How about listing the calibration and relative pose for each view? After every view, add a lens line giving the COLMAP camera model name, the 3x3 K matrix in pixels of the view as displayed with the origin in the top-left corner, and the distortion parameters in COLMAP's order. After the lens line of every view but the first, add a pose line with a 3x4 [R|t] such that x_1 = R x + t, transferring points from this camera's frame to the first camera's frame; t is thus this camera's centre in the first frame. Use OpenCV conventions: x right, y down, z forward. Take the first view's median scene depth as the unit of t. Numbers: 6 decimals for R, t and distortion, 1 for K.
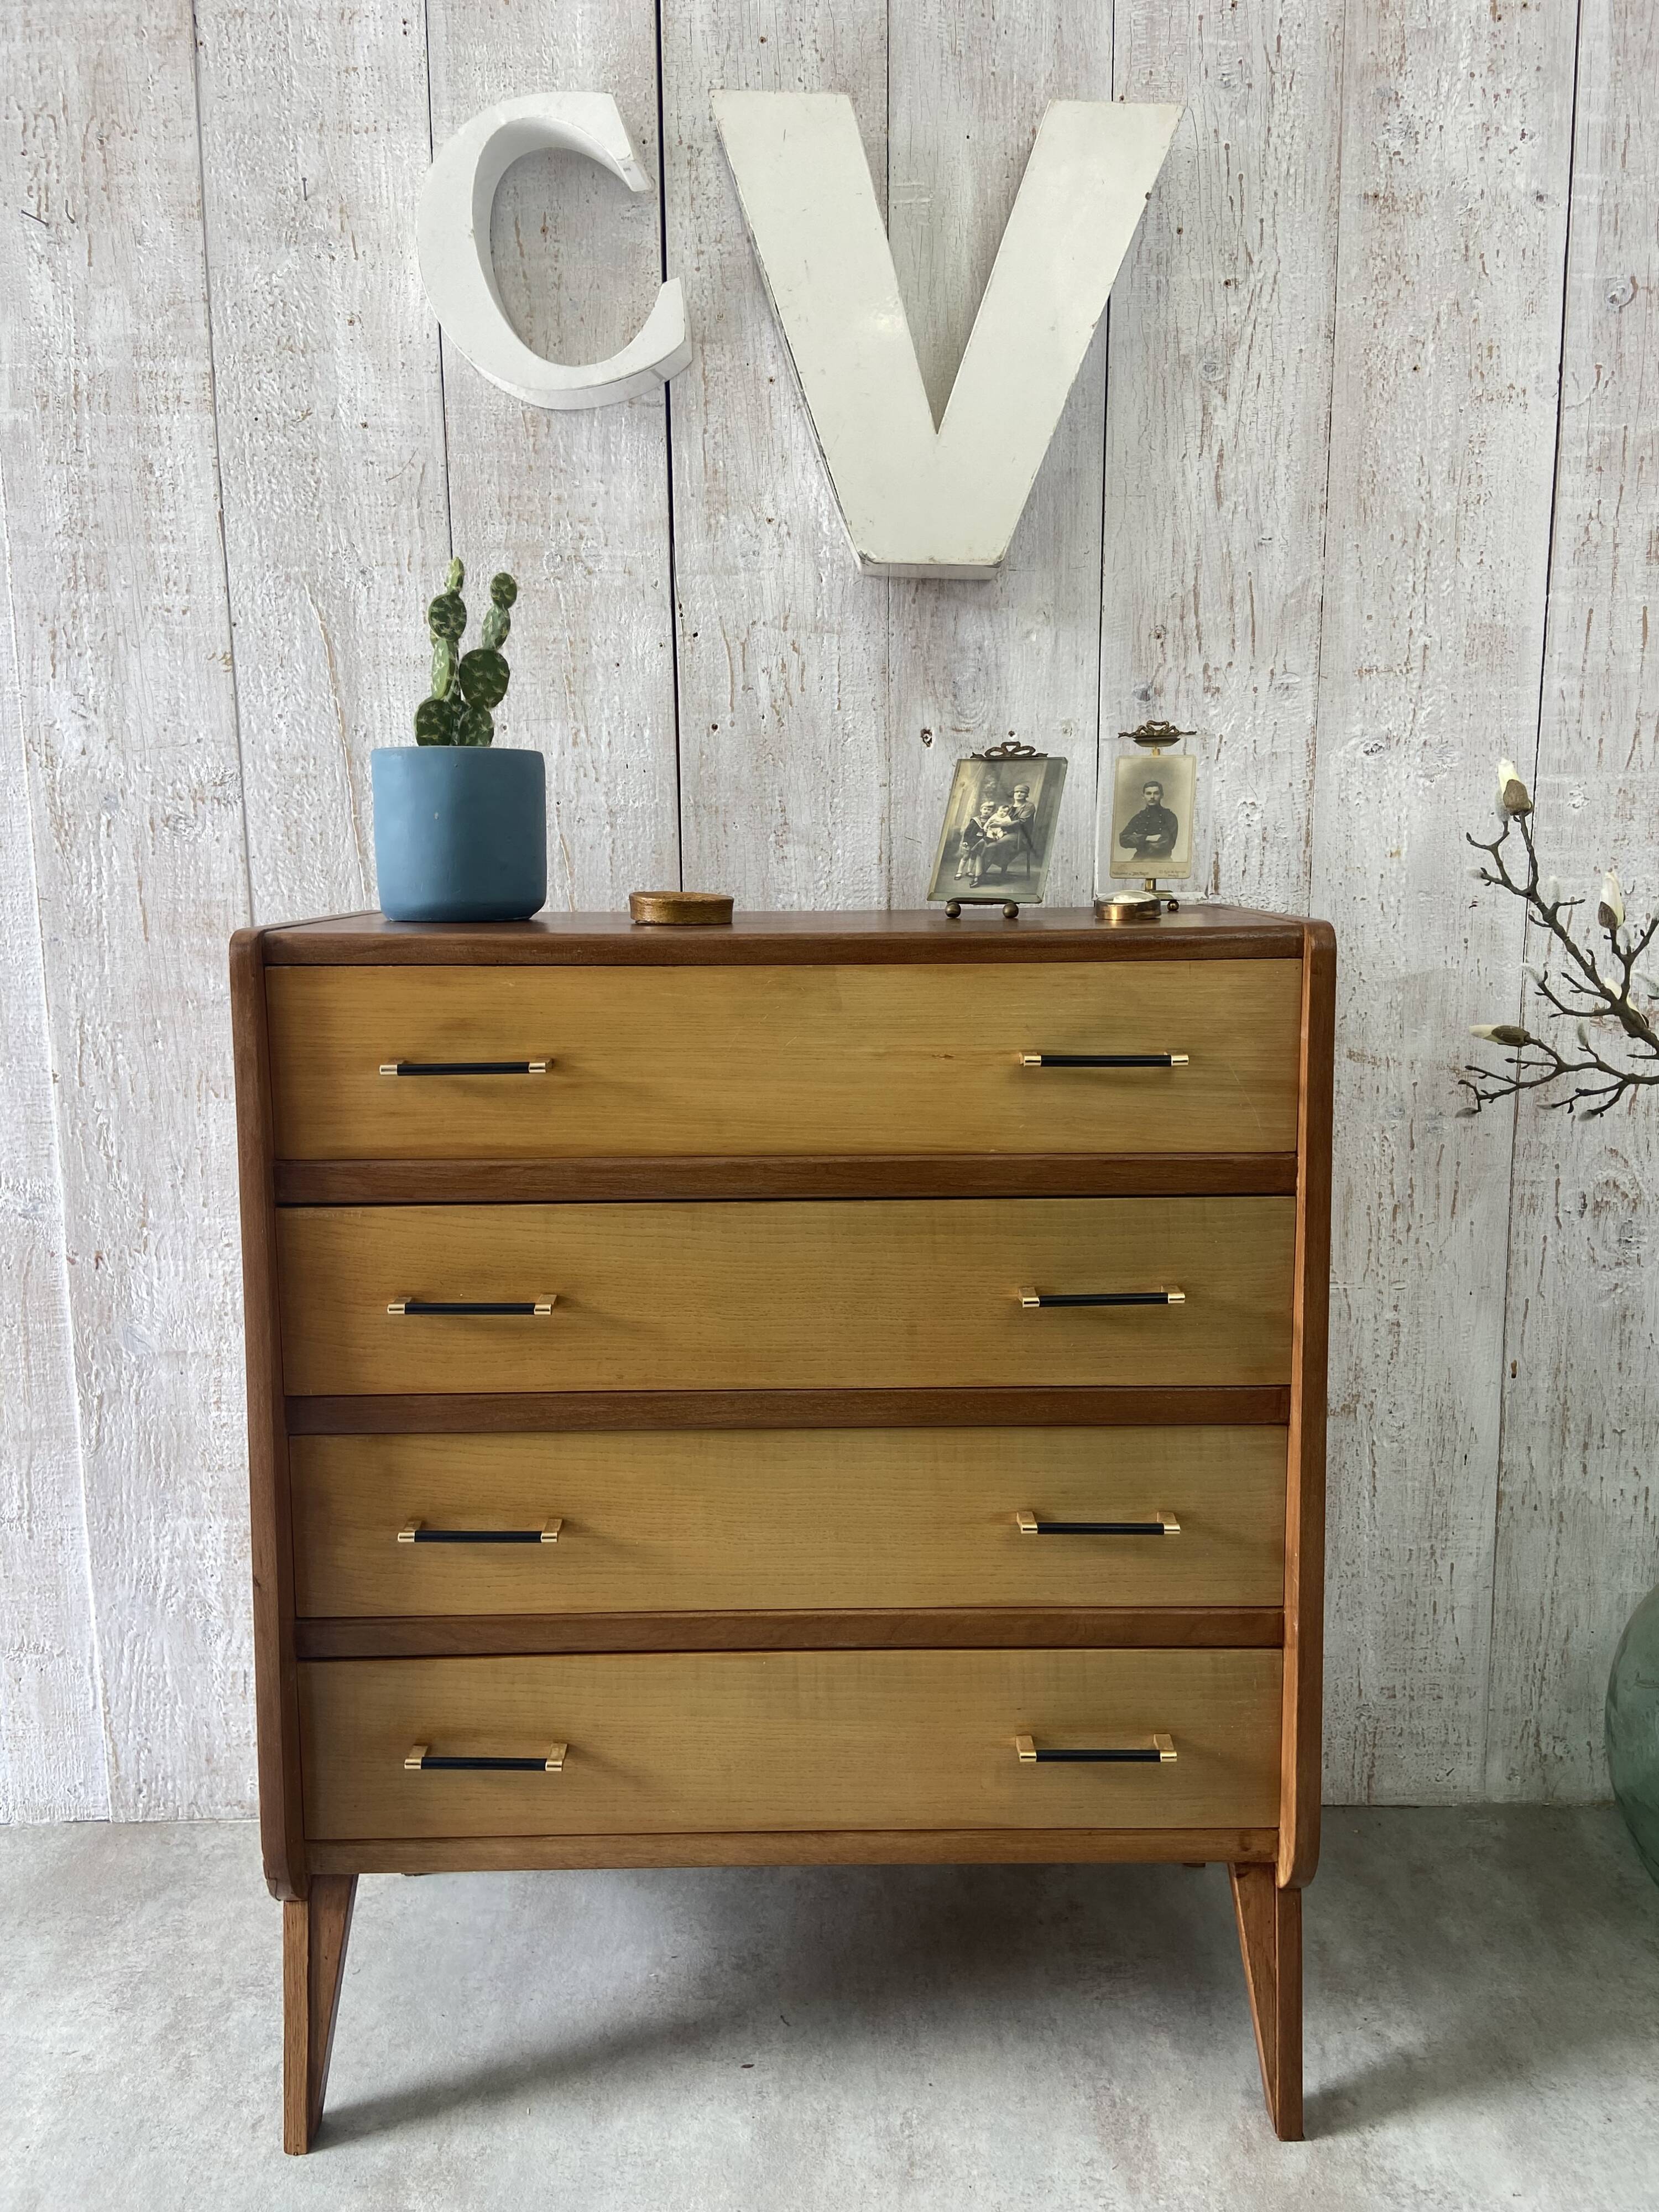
lens RADIAL K [[1664.6, 0, 835.8], [0, 1664.6, 1090.5], [0, 0, 1]] dist [0.130076, -0.168660]
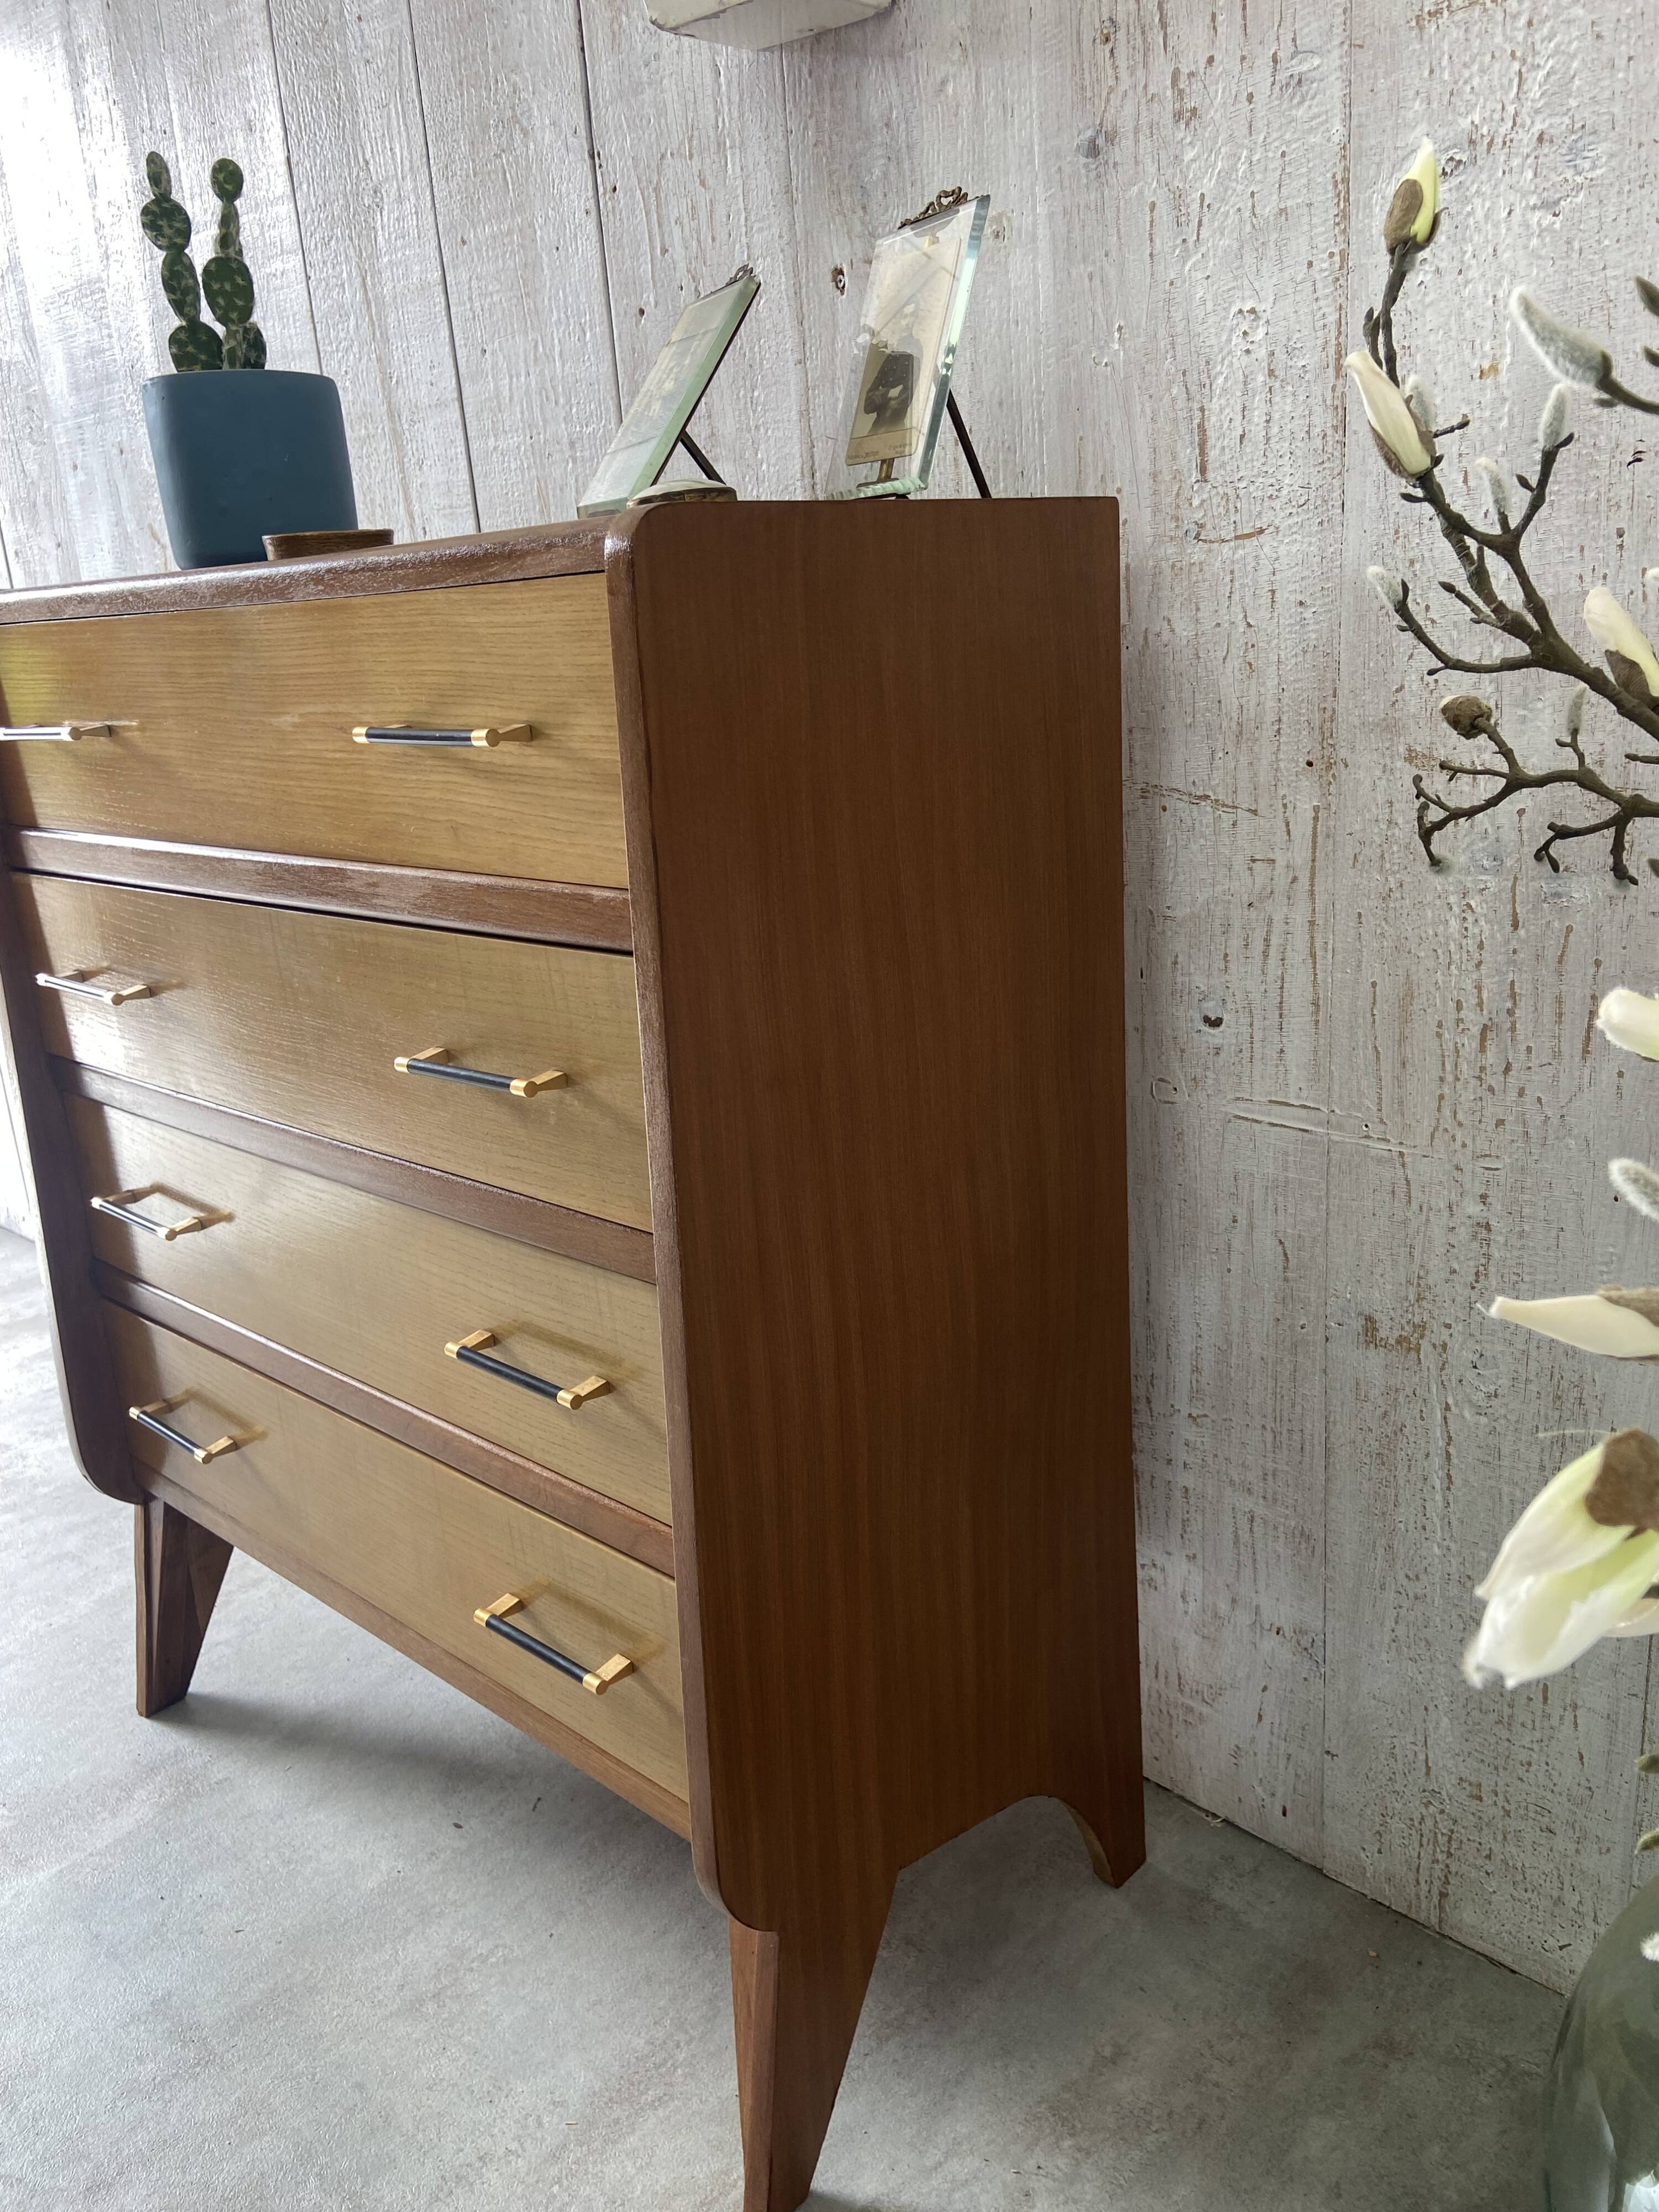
lens RADIAL K [[1664.6, 0, 834.5], [0, 1664.6, 1107.7], [0, 0, 1]] dist [0.130076, -0.168660]
pose [[0.725237, 0.158544, -0.669996, 0.598919], [-0.041064, 0.981354, 0.187772, -0.003946], [0.687273, -0.108666, 0.718225, 0.456501]]
